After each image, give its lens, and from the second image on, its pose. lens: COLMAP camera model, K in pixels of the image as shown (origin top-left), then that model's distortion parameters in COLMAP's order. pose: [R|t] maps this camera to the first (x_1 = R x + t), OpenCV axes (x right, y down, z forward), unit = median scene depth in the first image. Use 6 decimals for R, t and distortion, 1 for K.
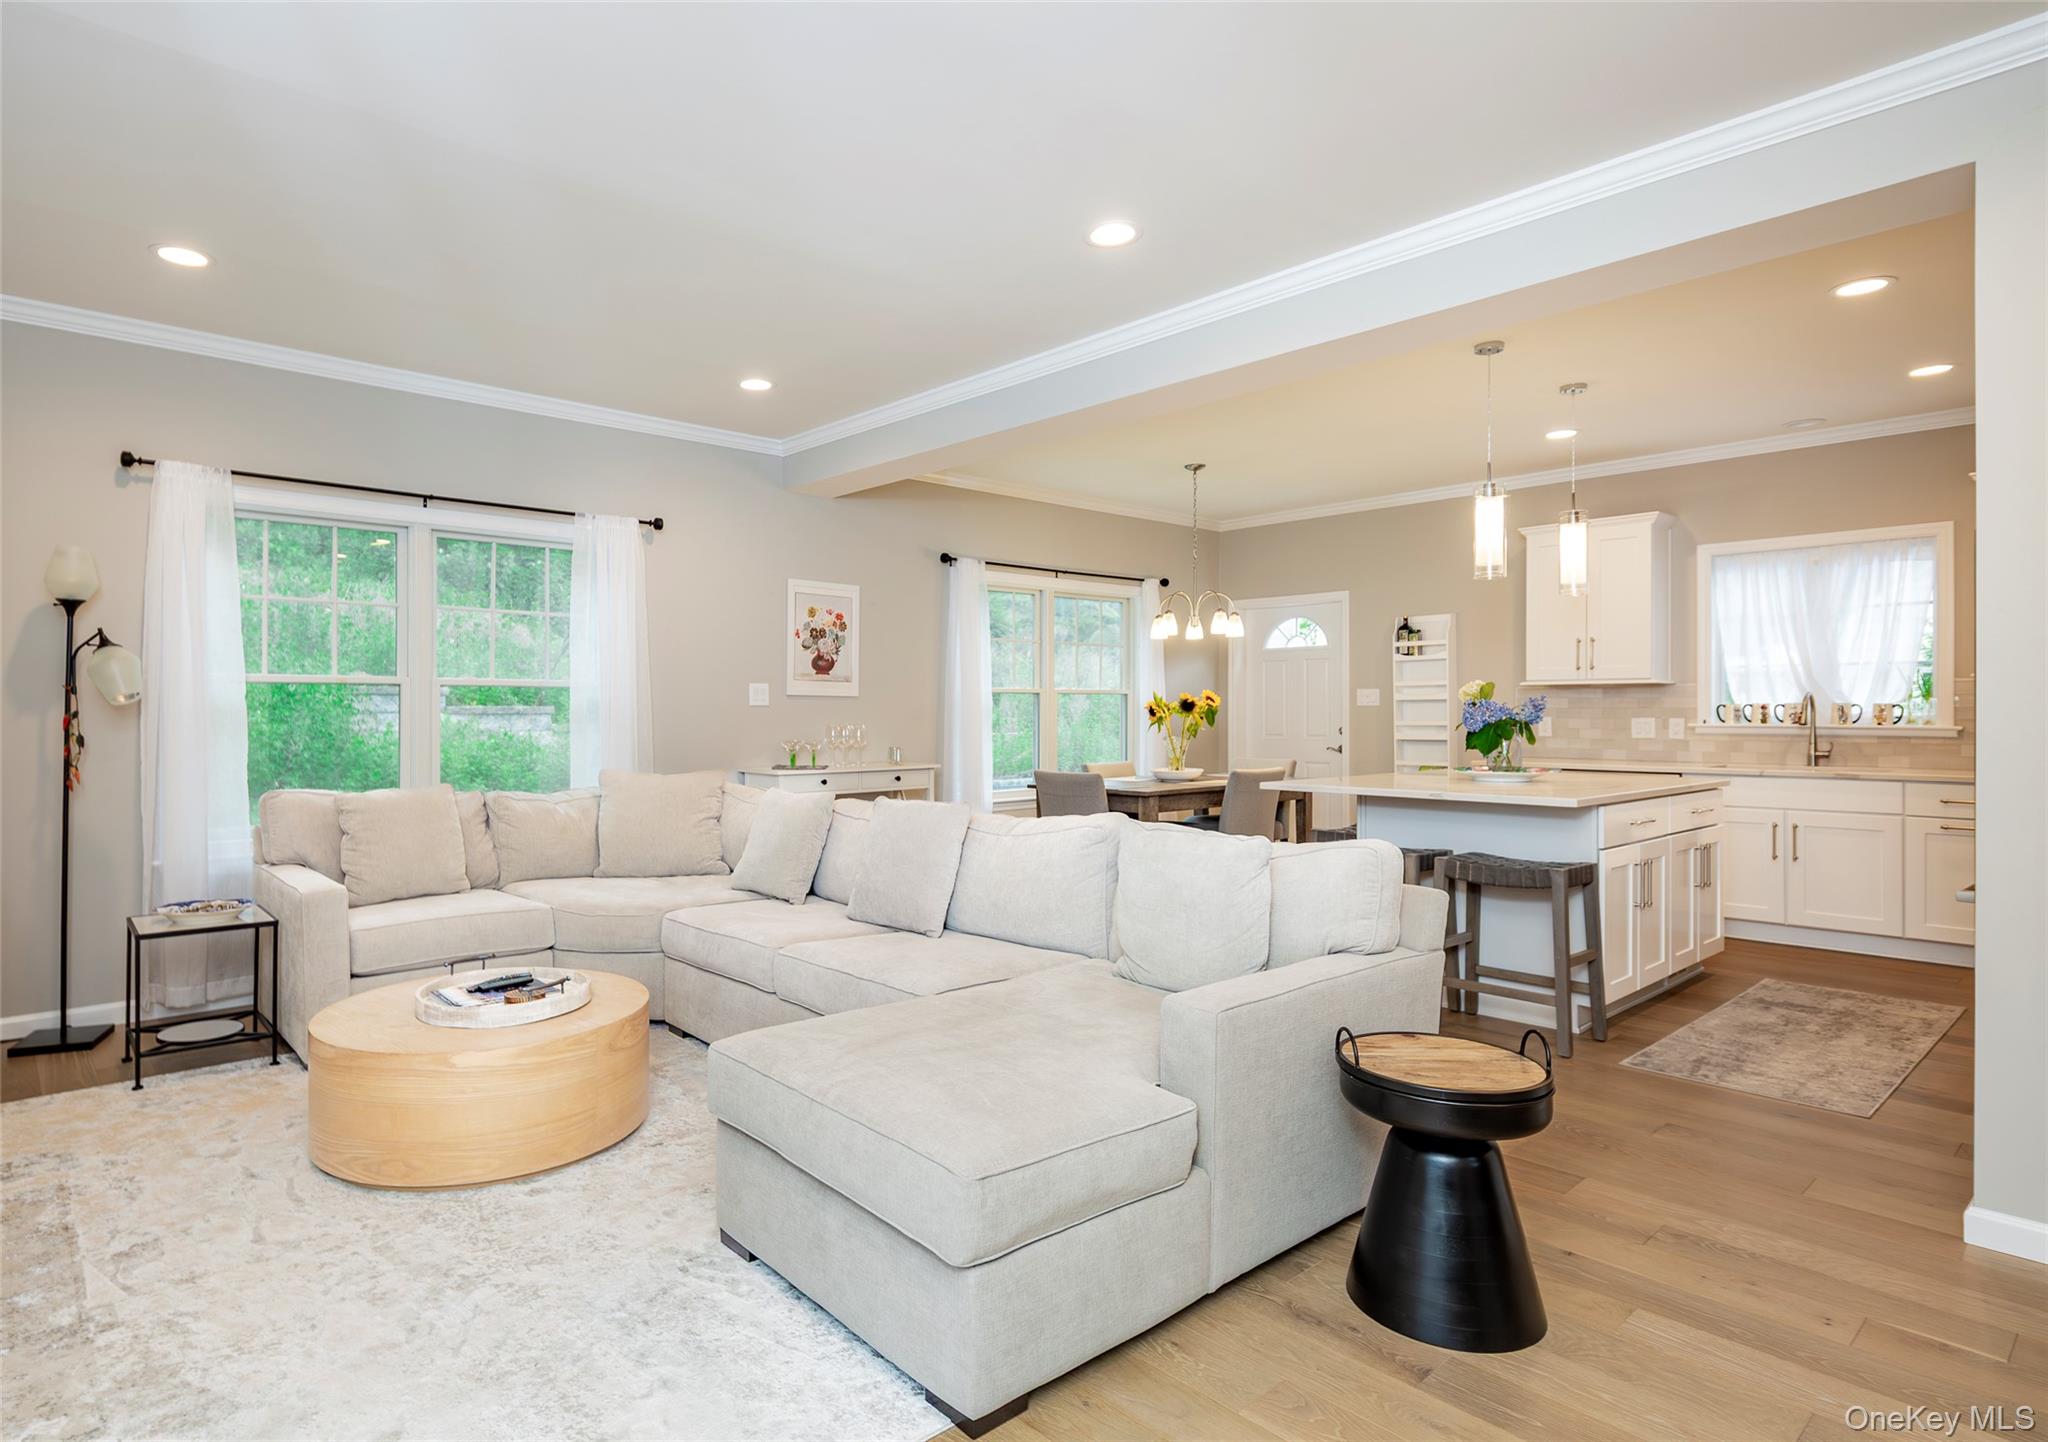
lens RADIAL K [[1147.9, 0, 885.1], [0, 1147.9, 703.4], [0, 0, 1]] dist [0.002190, -0.001811]
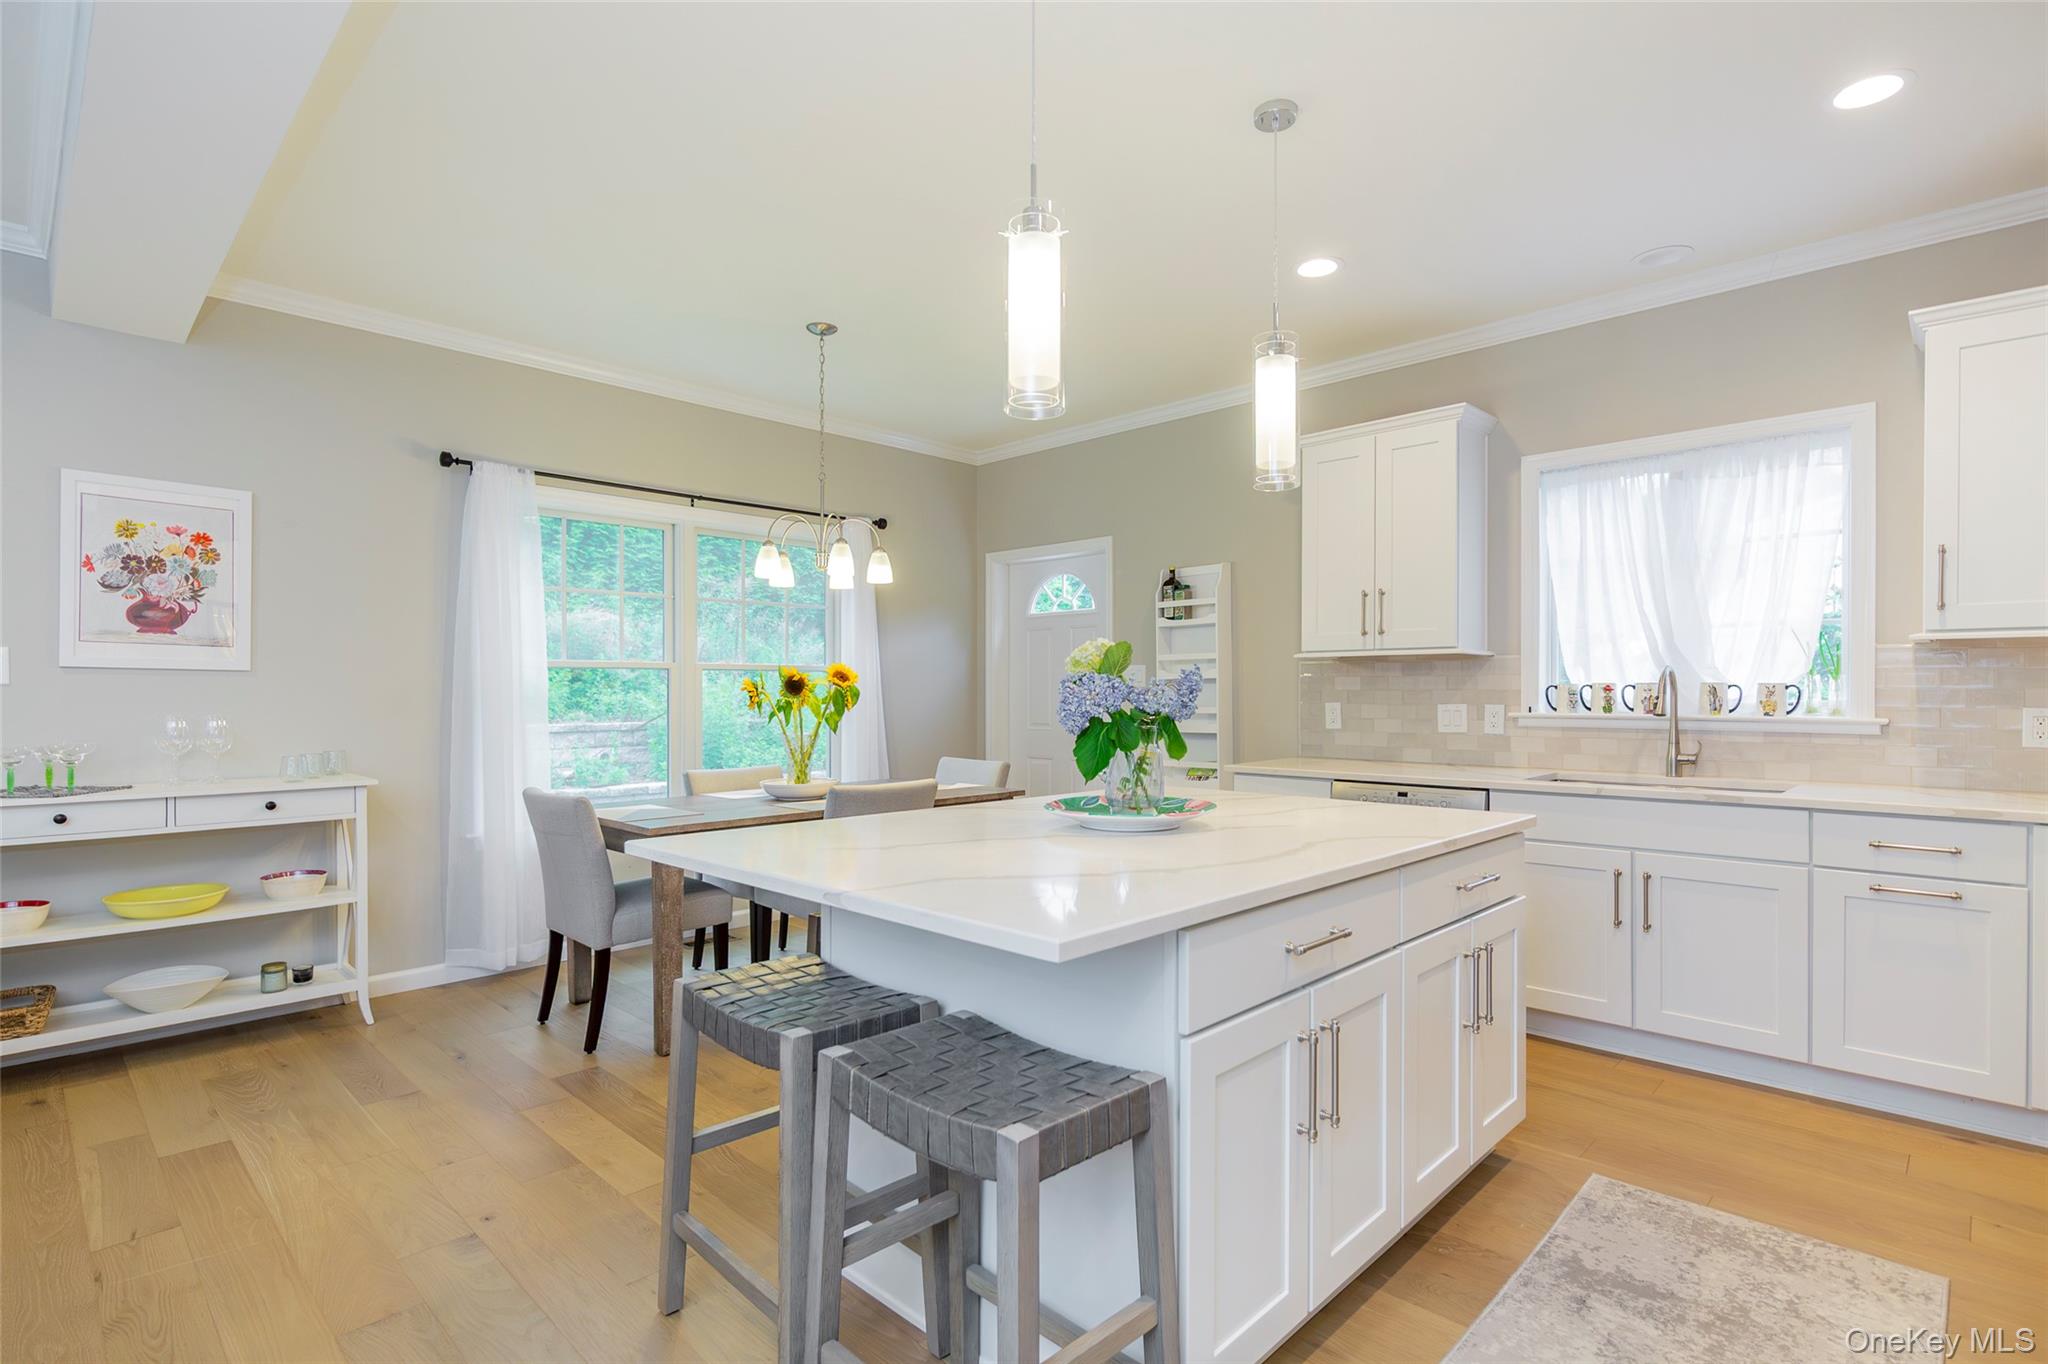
lens RADIAL K [[1001.7, 0, 1027.5], [0, 1001.7, 693.0], [0, 0, 1]] dist [-0.001945, 0.000016]
pose [[0.994472, 0.000548, 0.105003, 0.342956], [-0.001233, 0.999978, 0.006458, 0.002293], [-0.104997, -0.006552, 0.994451, 0.423823]]
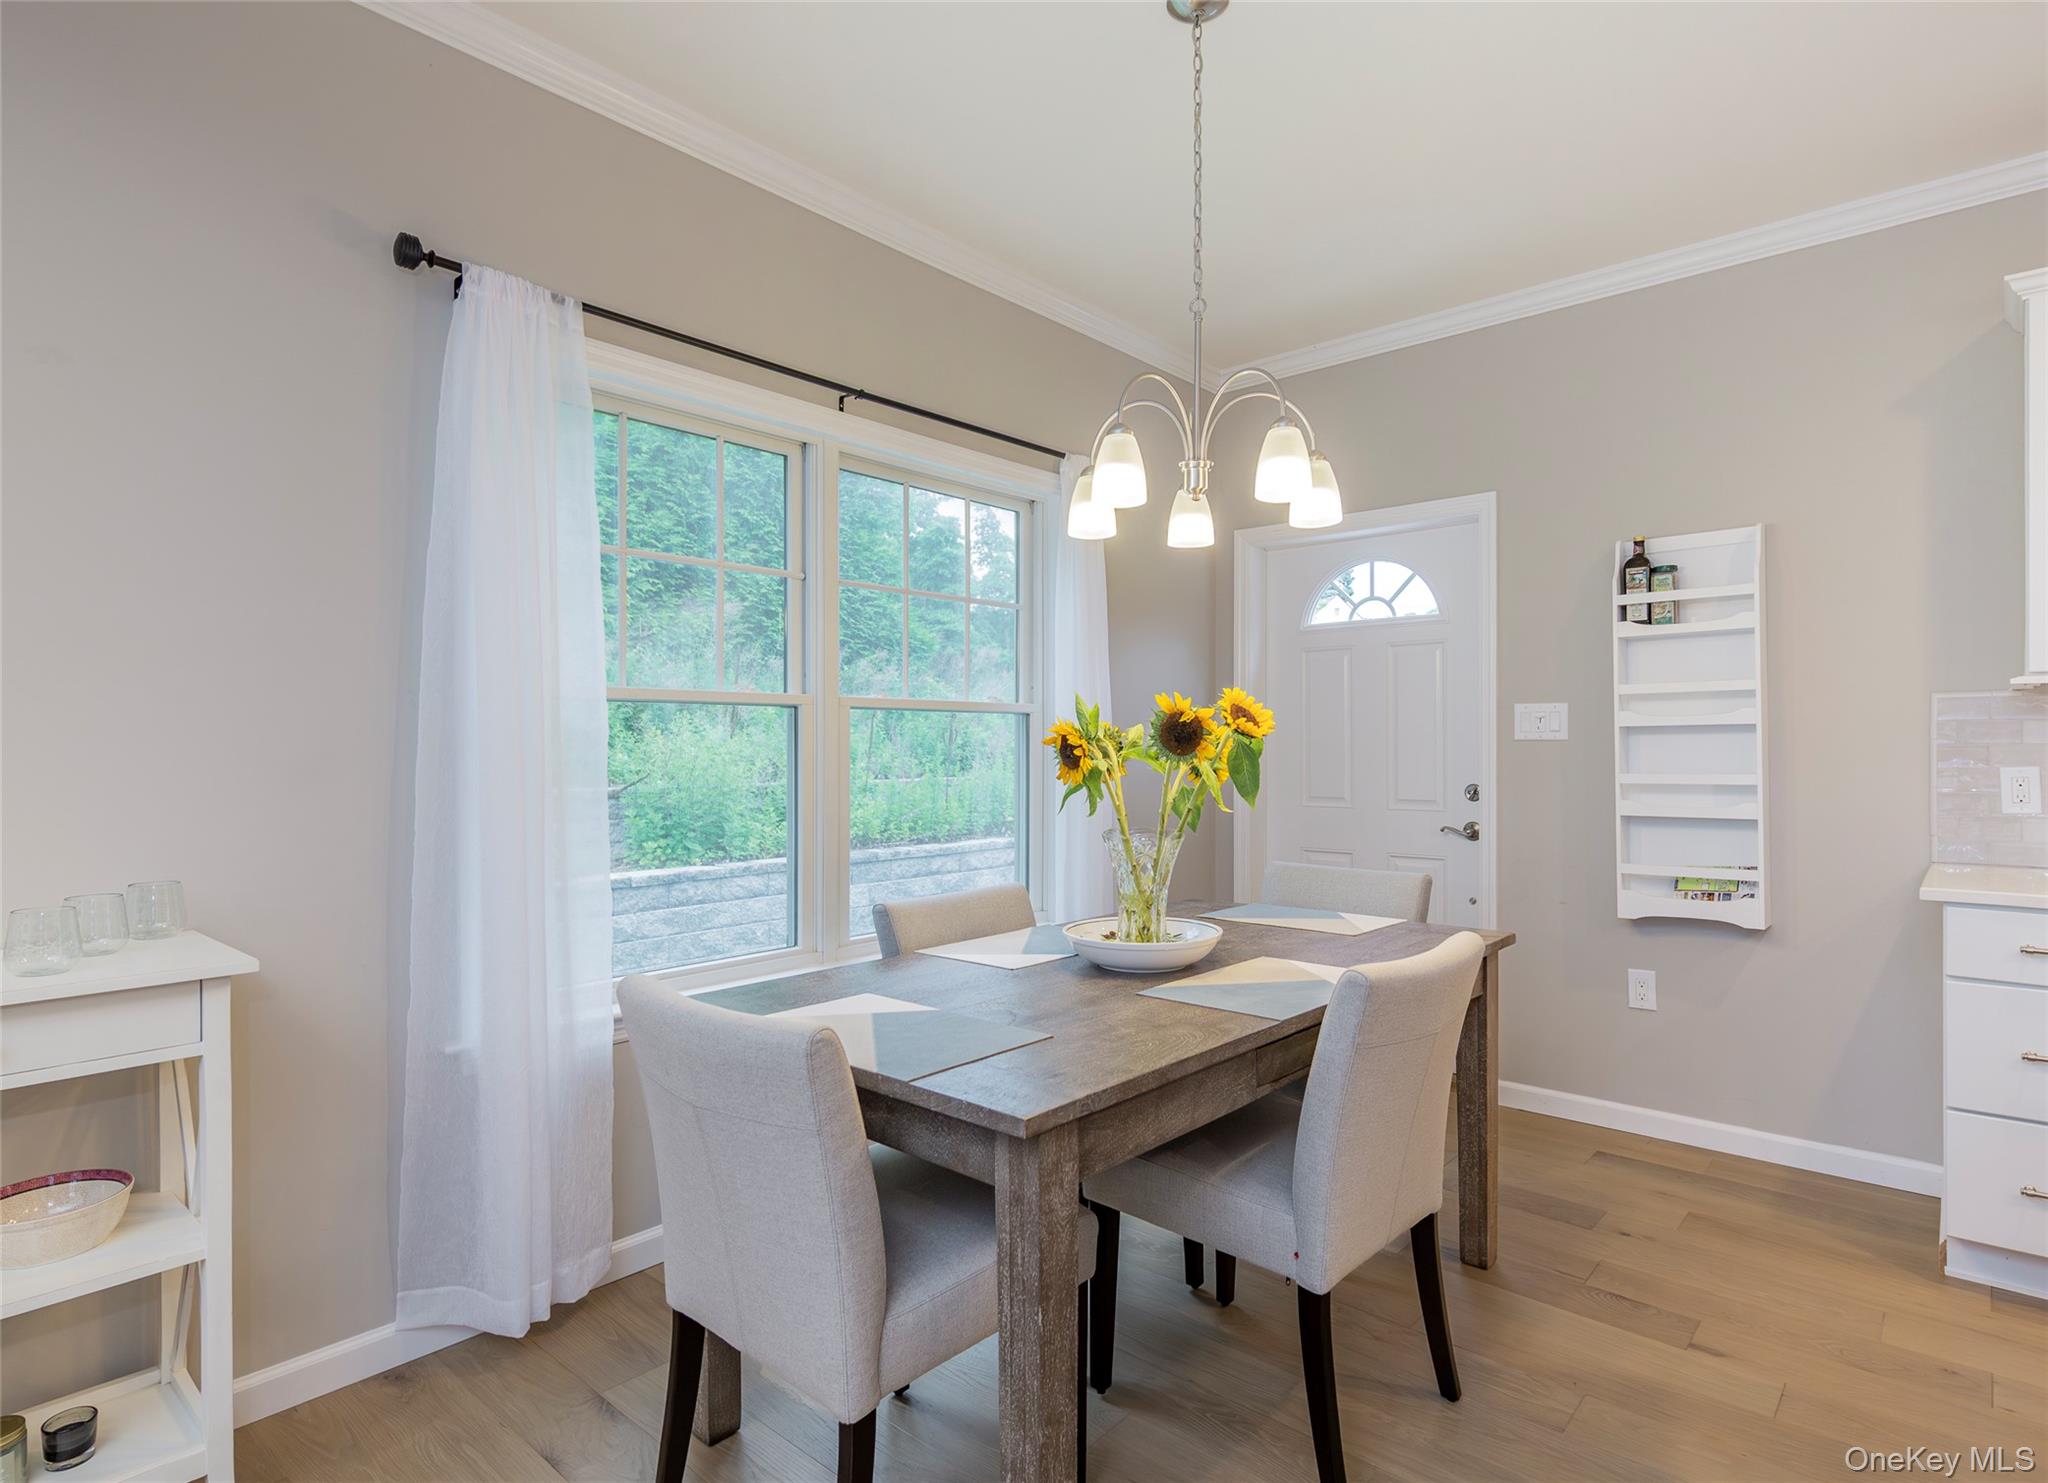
lens RADIAL K [[1081.8, 0, 1015.9], [0, 1081.8, 740.1], [0, 0, 1]] dist [-0.002787, -0.000829]
pose [[0.988417, 0.001766, 0.151754, 0.180126], [-0.001879, 0.999998, 0.000597, 0.003152], [-0.151753, -0.000875, 0.988418, 0.736272]]
